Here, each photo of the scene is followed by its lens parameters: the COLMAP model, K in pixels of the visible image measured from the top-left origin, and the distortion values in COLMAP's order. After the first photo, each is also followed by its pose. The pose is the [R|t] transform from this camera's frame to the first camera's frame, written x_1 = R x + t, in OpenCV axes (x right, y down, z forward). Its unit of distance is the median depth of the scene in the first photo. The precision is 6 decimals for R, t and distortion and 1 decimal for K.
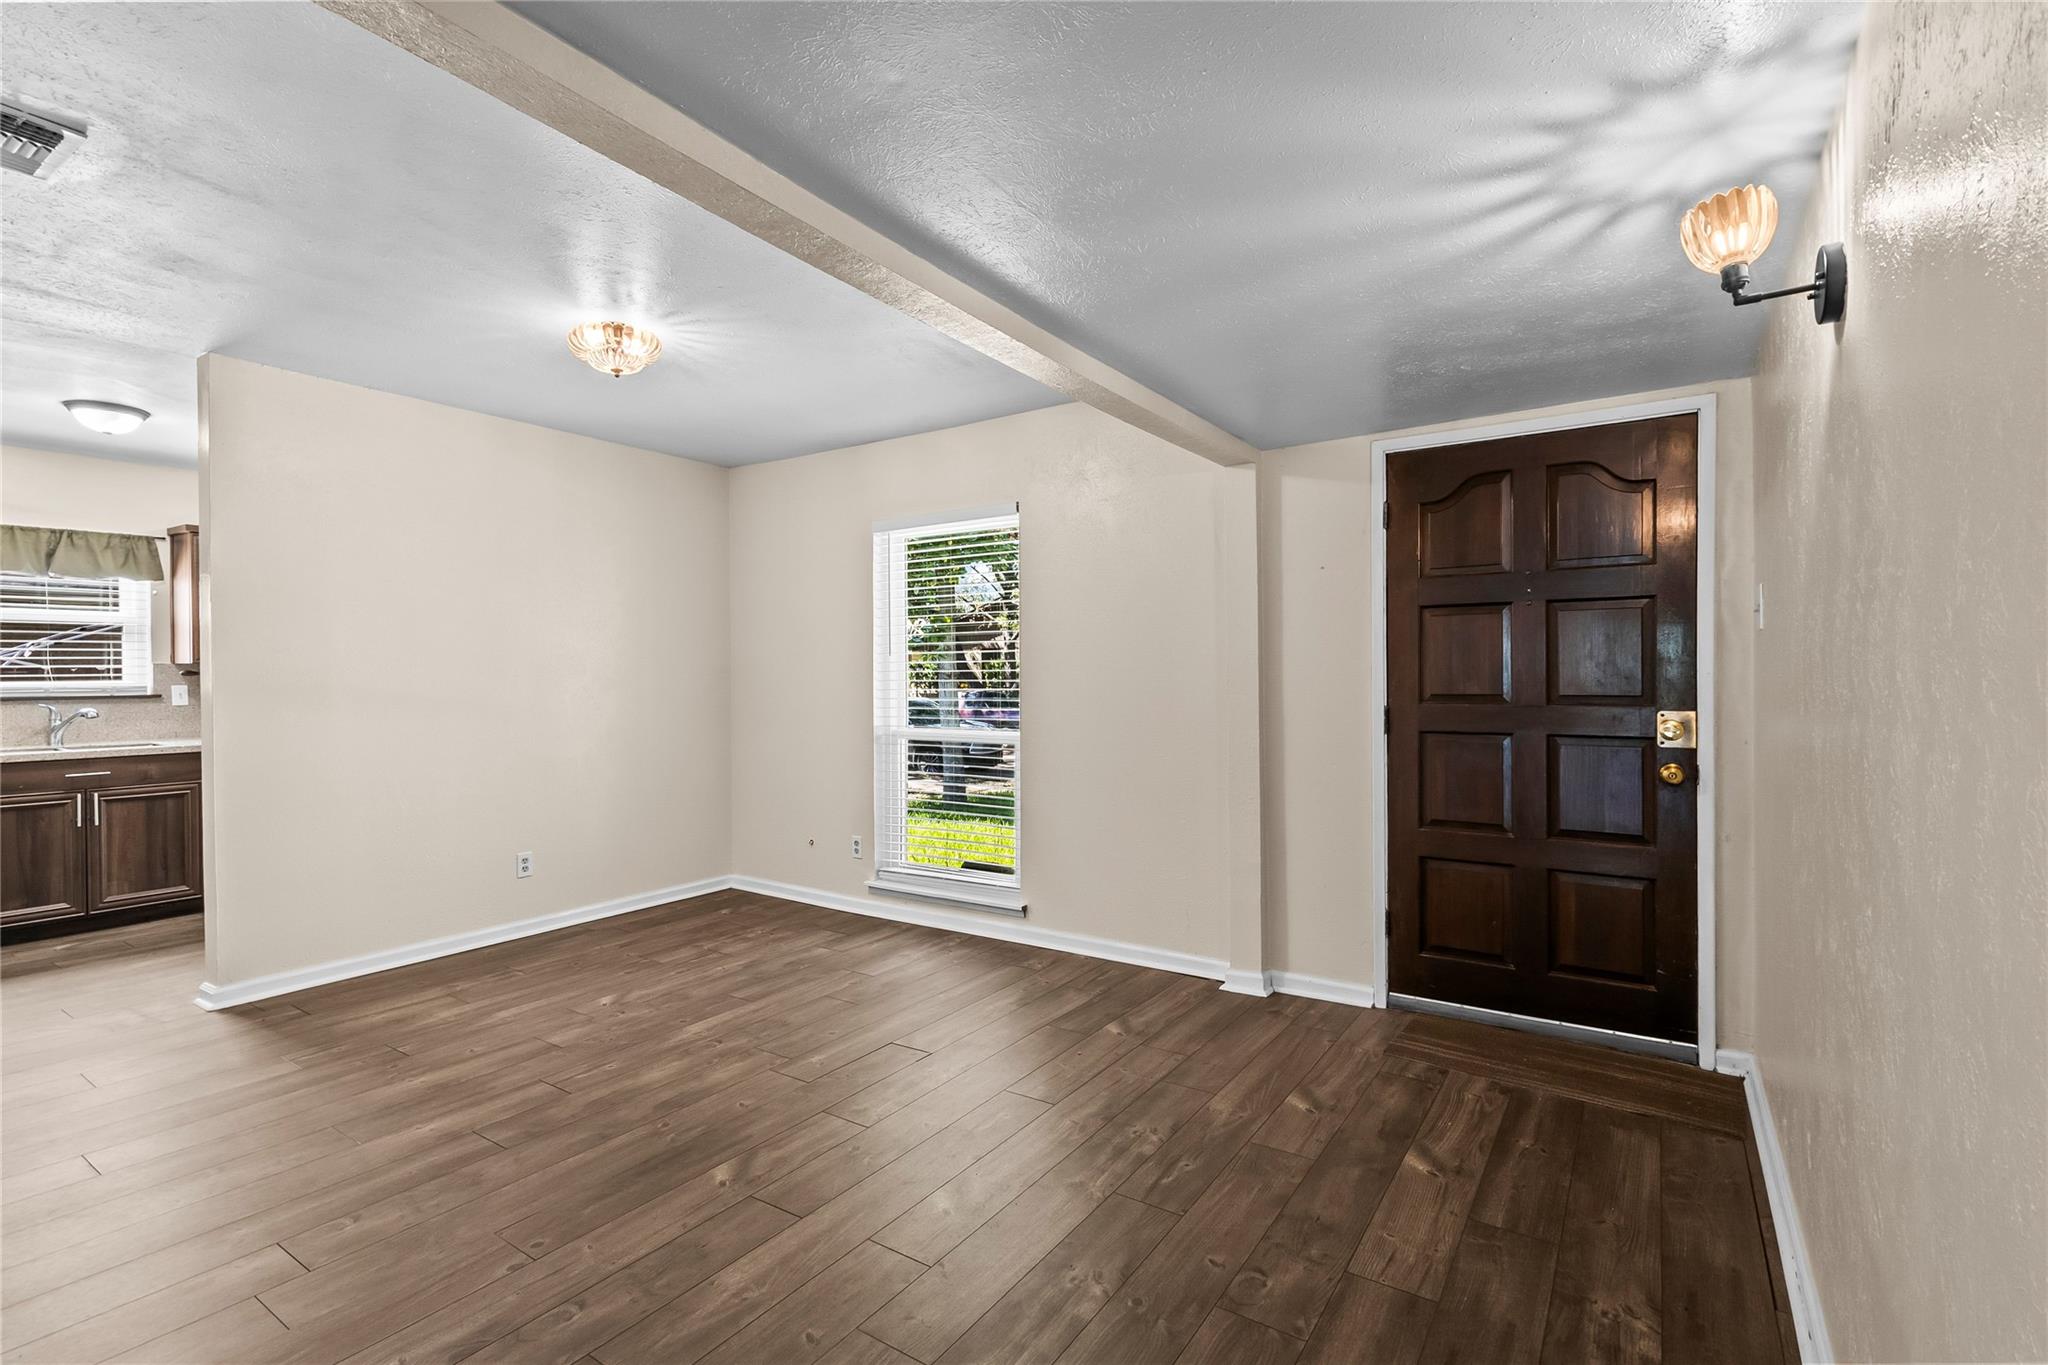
lens RADIAL K [[937.3, 0, 1022.2], [0, 937.3, 684.3], [0, 0, 1]] dist [0.003998, -0.000682]
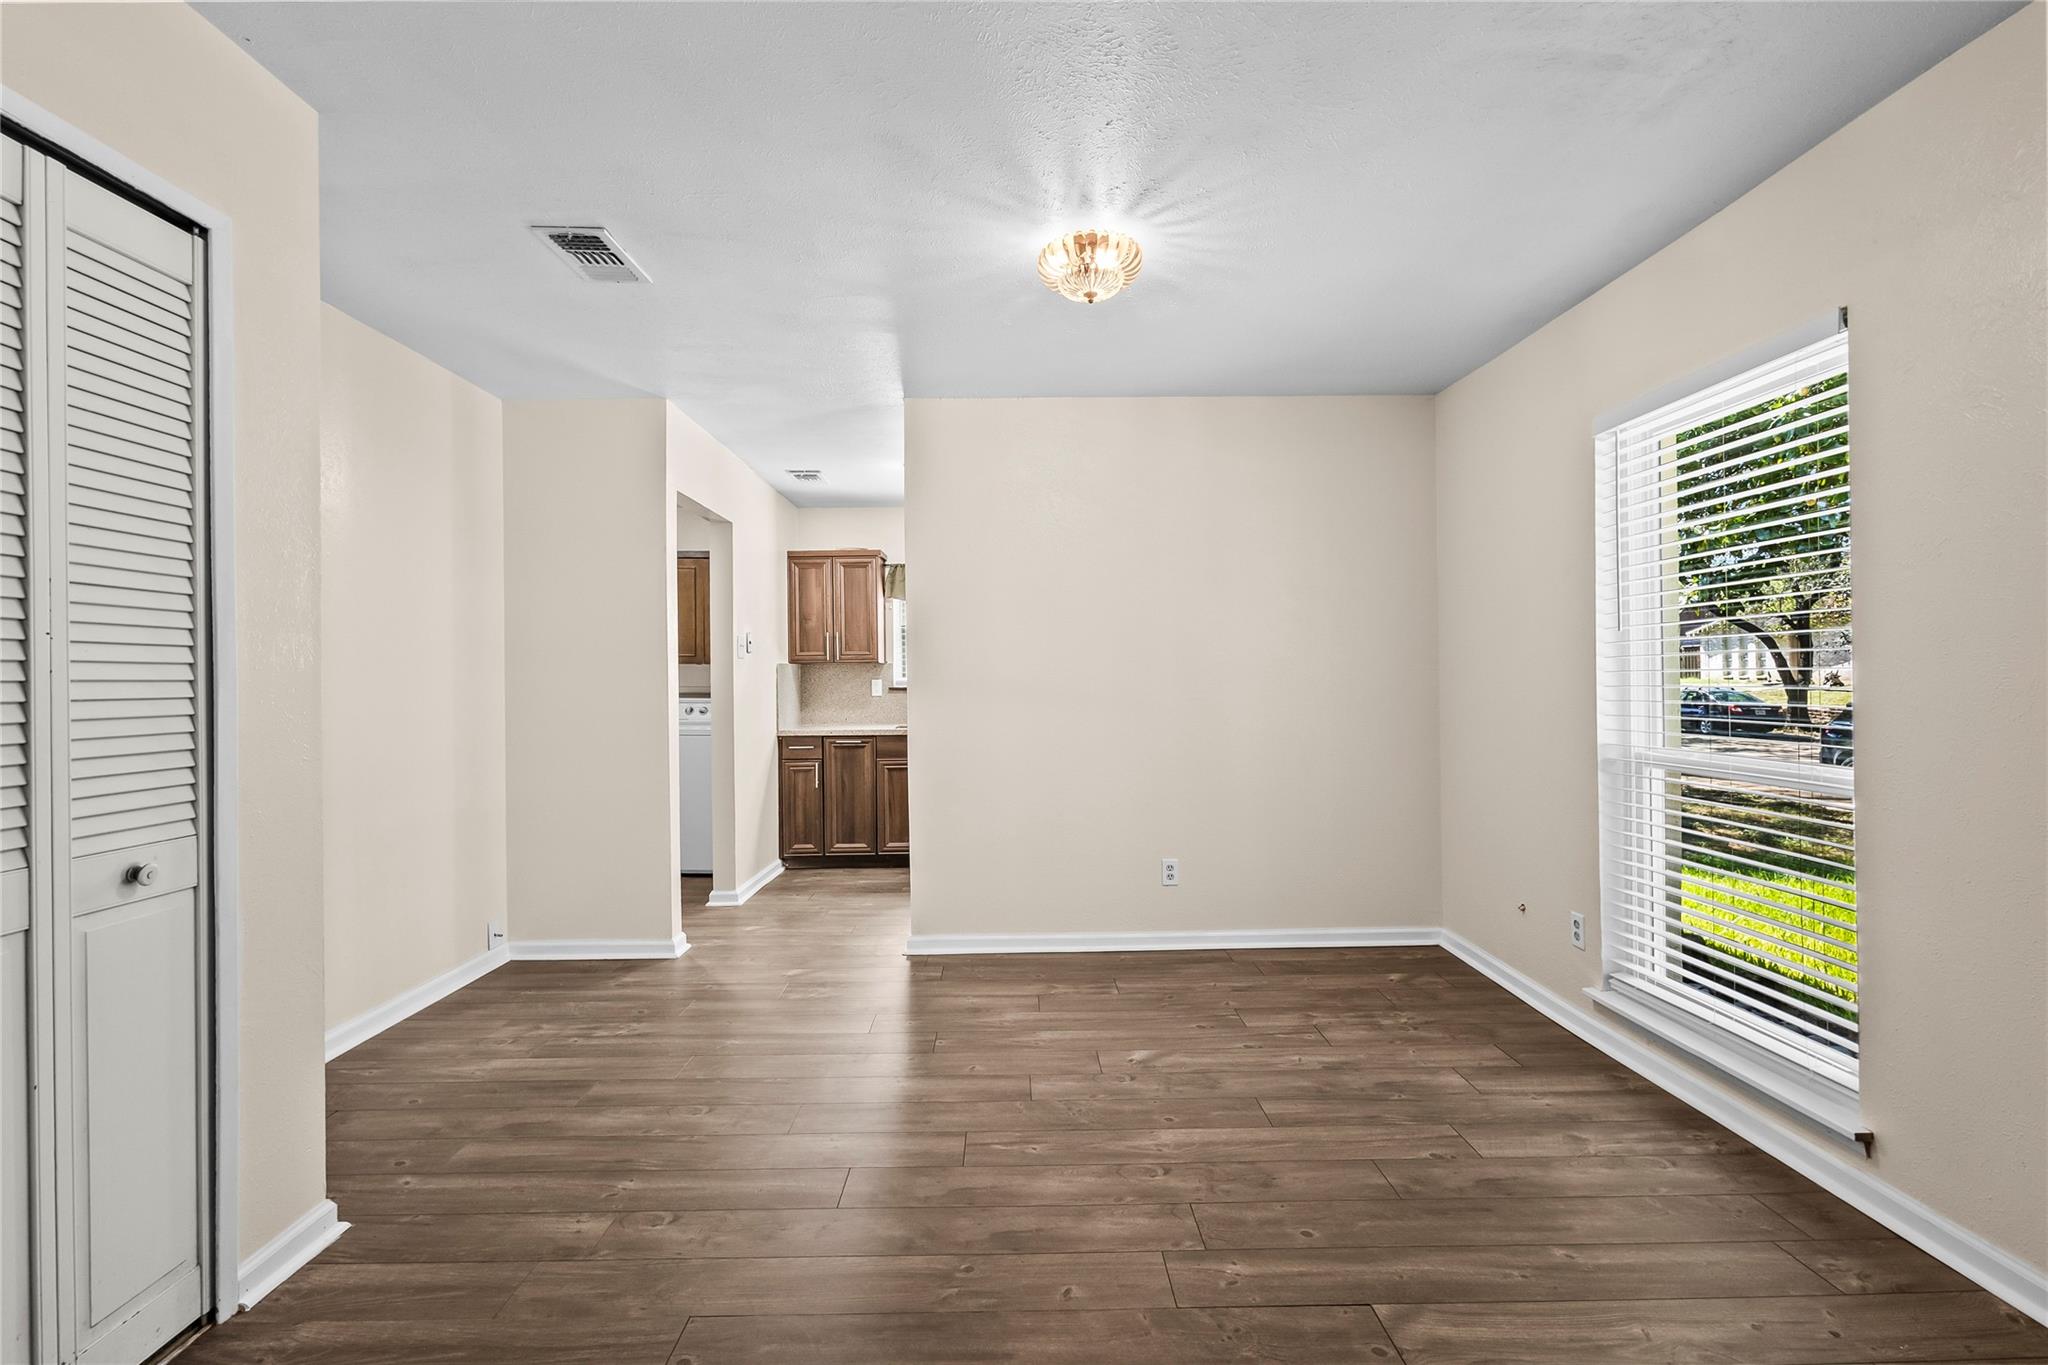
lens RADIAL K [[937.3, 0, 1023.9], [0, 937.3, 674.8], [0, 0, 1]] dist [0.003998, -0.000682]
pose [[0.571256, -0.002519, -0.820768, 0.167192], [0.000430, 0.999996, -0.002770, -0.000189], [0.820772, 0.001230, 0.571255, 0.395827]]
